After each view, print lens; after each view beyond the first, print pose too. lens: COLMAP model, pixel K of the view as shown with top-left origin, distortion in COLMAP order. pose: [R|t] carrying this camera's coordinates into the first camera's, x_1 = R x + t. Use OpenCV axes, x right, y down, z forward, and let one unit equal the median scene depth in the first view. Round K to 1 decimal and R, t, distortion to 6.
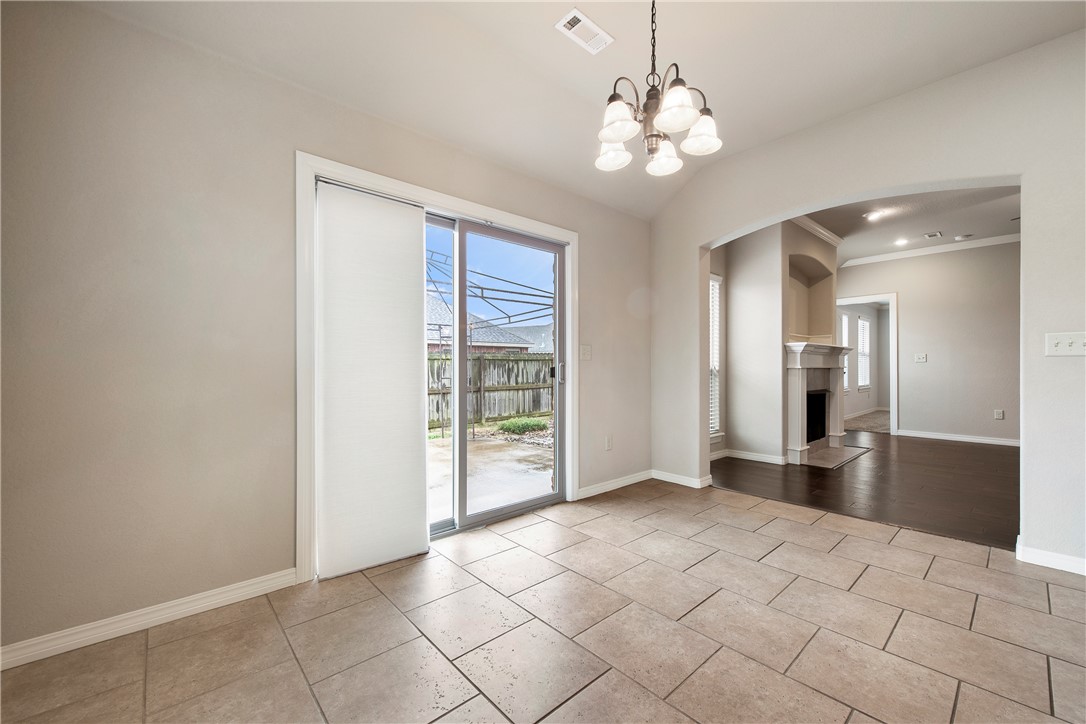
lens RADIAL K [[435.4, 0, 539.1], [0, 435.4, 371.0], [0, 0, 1]] dist [0.002491, -0.000269]
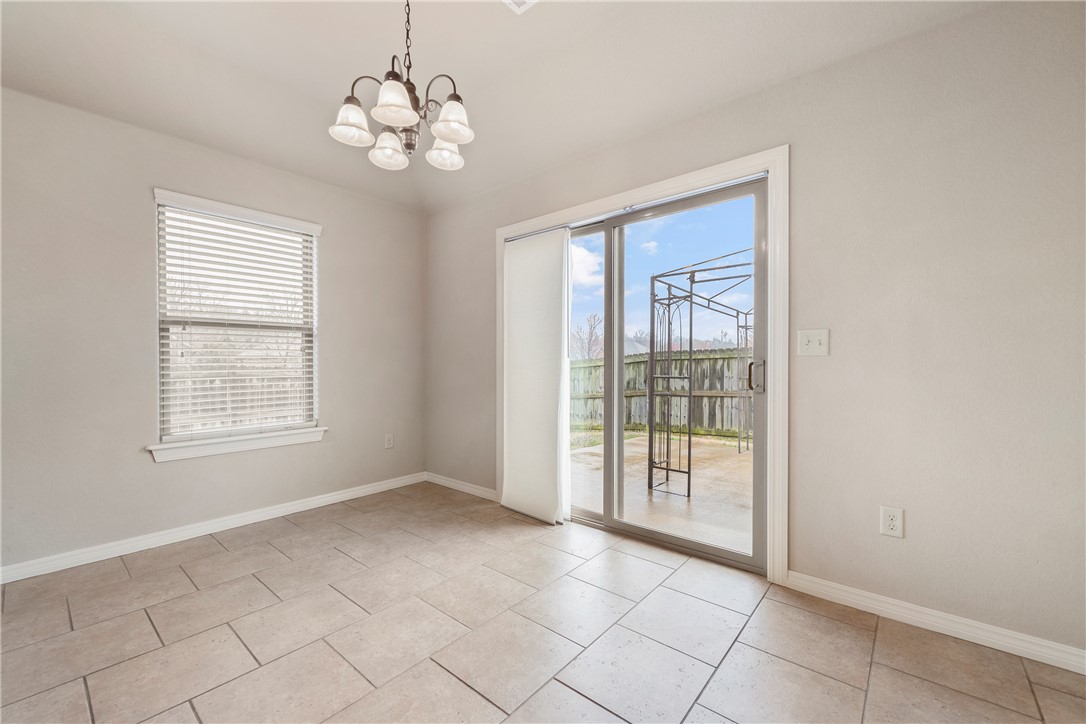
lens RADIAL K [[435.4, 0, 536.2], [0, 435.4, 359.6], [0, 0, 1]] dist [0.002491, -0.000269]
pose [[0.131500, -0.010607, -0.991259, 0.985168], [-0.009883, 0.999879, -0.012010, -0.008209], [0.991267, 0.011376, 0.131379, 0.887704]]
